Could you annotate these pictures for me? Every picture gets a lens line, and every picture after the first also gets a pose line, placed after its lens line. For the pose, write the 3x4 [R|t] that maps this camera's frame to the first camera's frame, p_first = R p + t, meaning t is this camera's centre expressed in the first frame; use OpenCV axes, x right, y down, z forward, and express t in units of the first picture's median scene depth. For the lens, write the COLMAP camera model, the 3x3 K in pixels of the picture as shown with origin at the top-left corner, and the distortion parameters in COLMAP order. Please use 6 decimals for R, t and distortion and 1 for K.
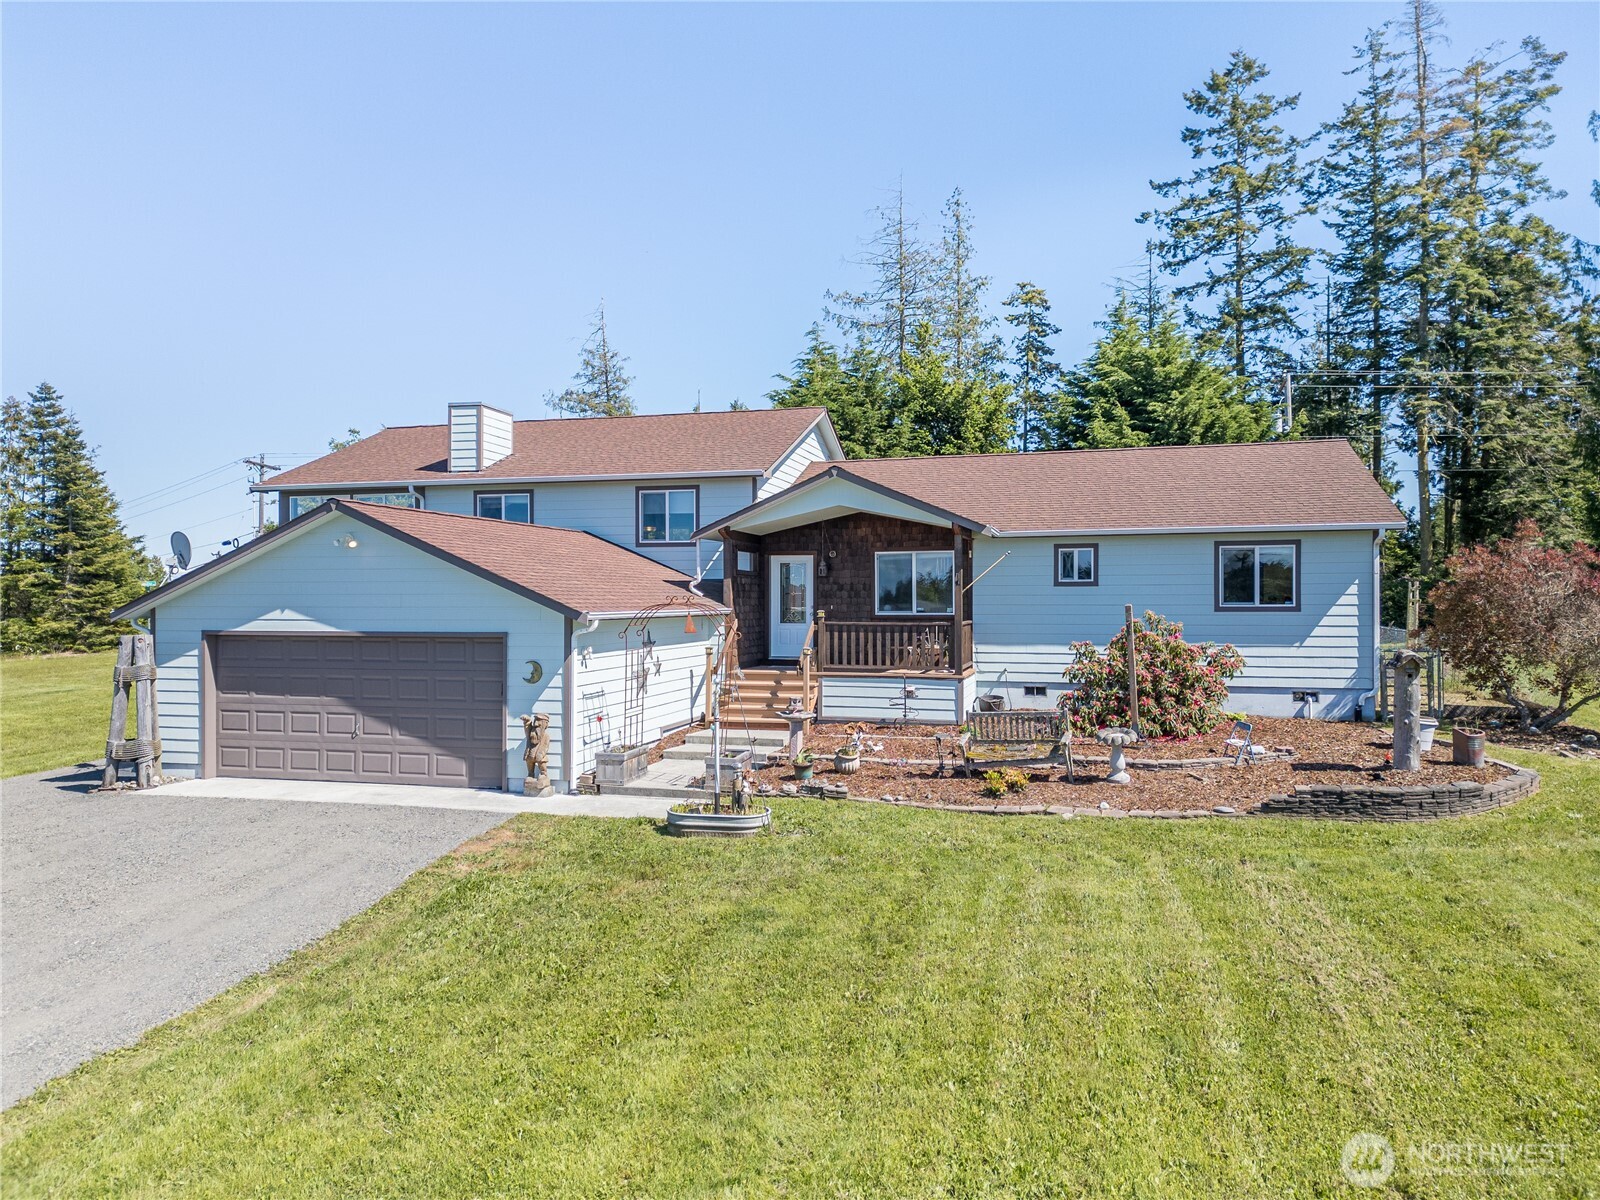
lens RADIAL K [[1115.6, 0, 800.0], [0, 1115.6, 600.0], [0, 0, 1]] dist [0.054655, -0.039002]
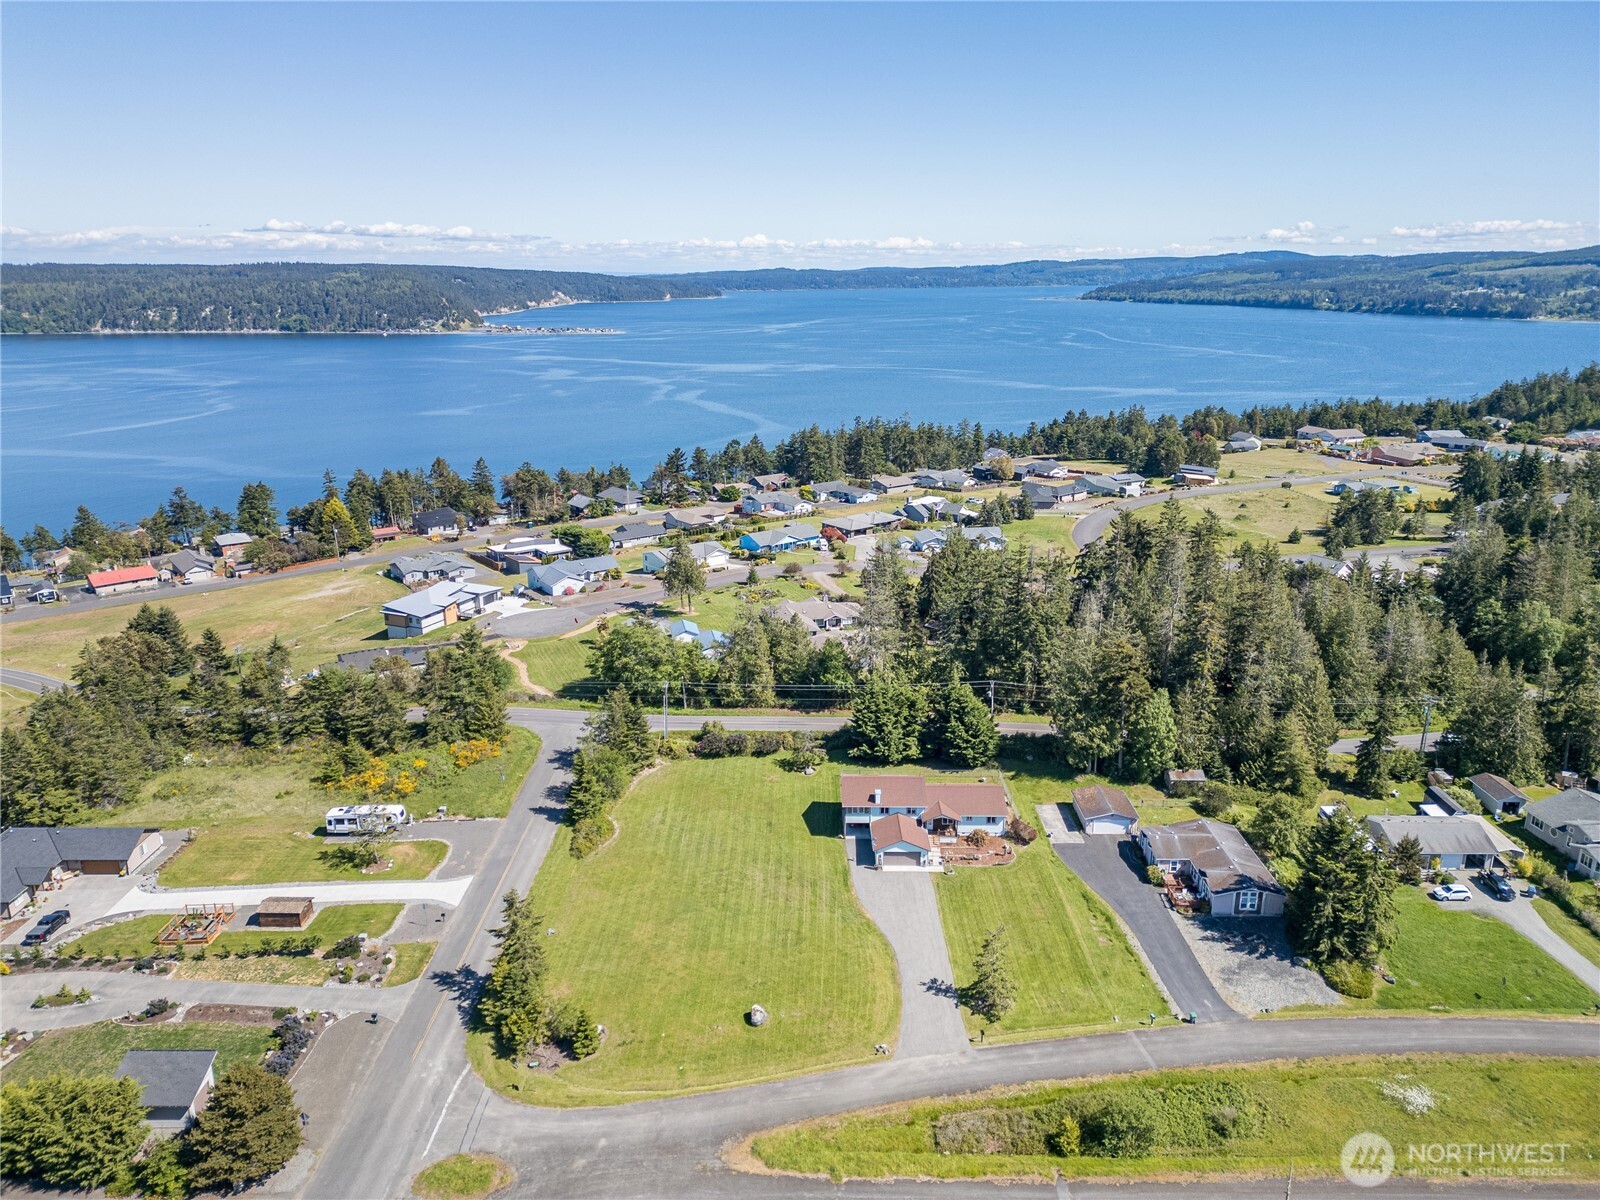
lens RADIAL K [[1108.4, 0, 800.0], [0, 1108.4, 600.0], [0, 0, 1]] dist [0.096003, -0.116938]
pose [[0.965419, -0.071899, 0.250593, -1.649726], [-0.002927, 0.958168, 0.286190, -2.246657], [-0.260687, -0.277027, 0.924823, -3.288488]]
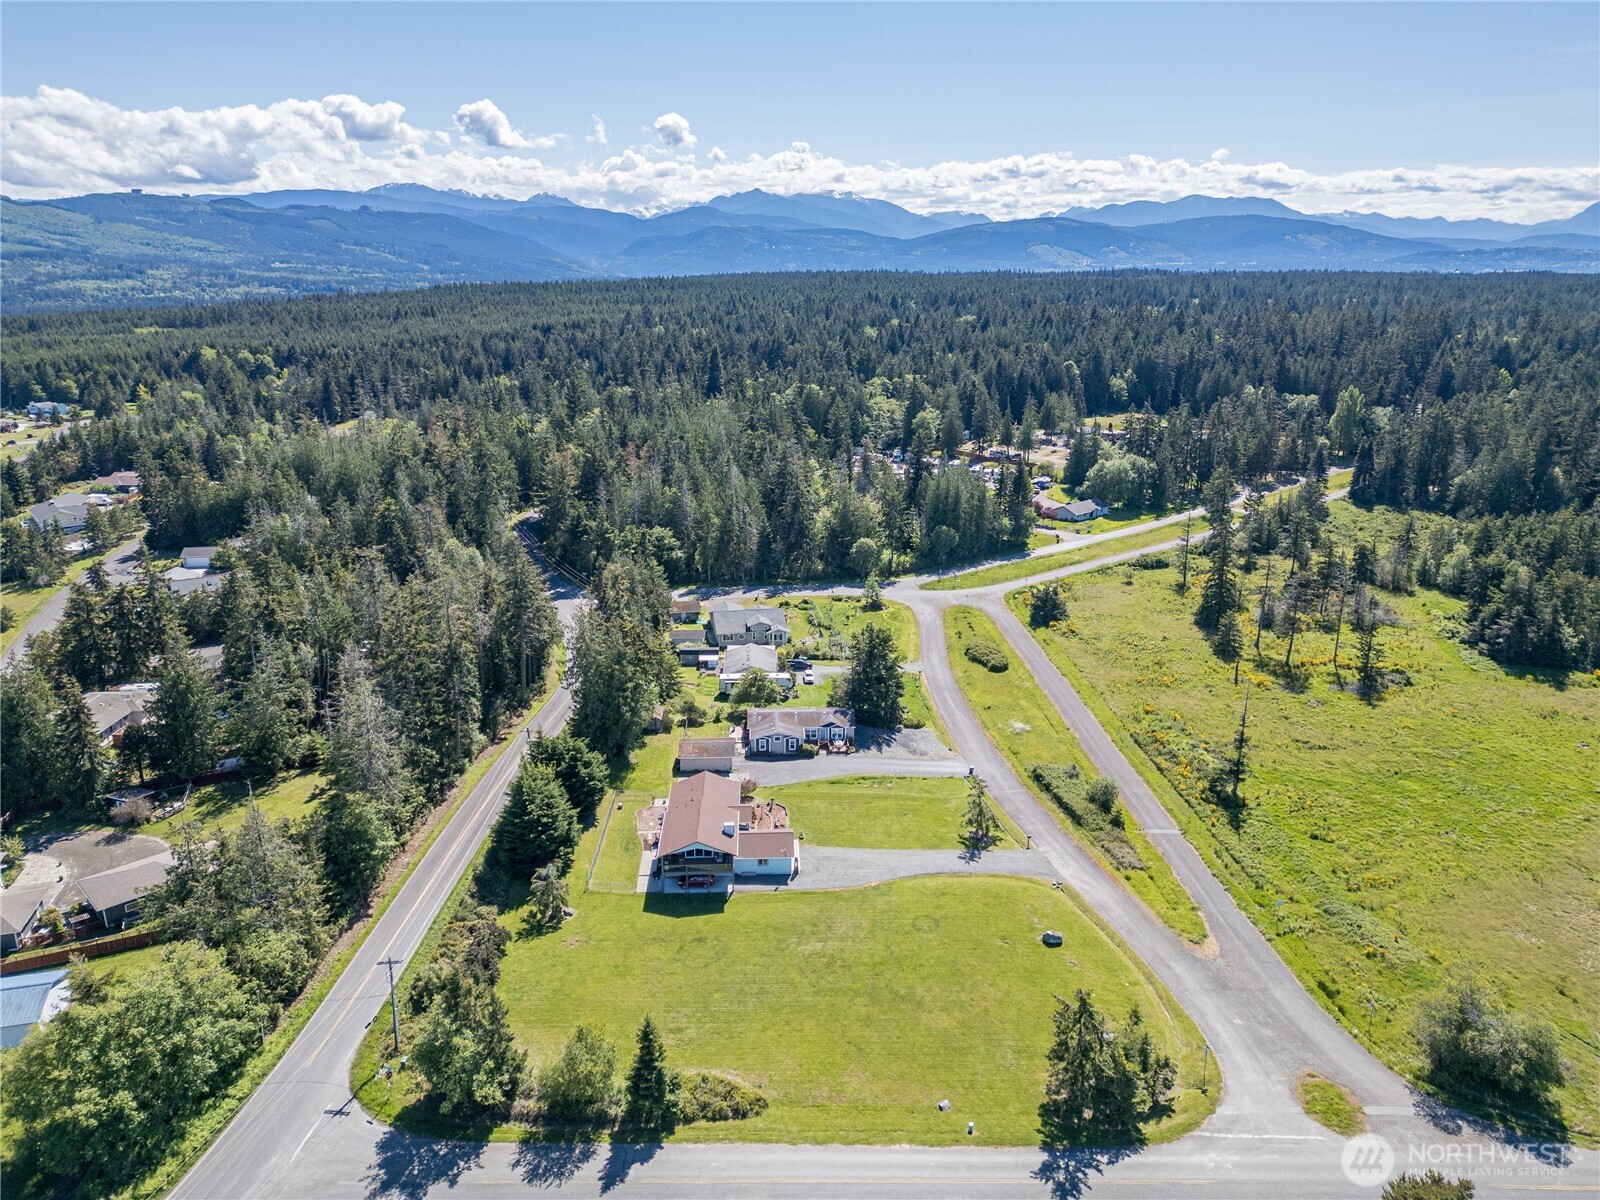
lens RADIAL K [[1108.4, 0, 800.0], [0, 1108.4, 600.0], [0, 0, 1]] dist [0.096003, -0.116938]
pose [[-0.301183, -0.267743, 0.915206, -4.037024], [-0.002908, 0.960025, 0.279898, -2.183136], [-0.953562, 0.081639, -0.289922, 1.662462]]
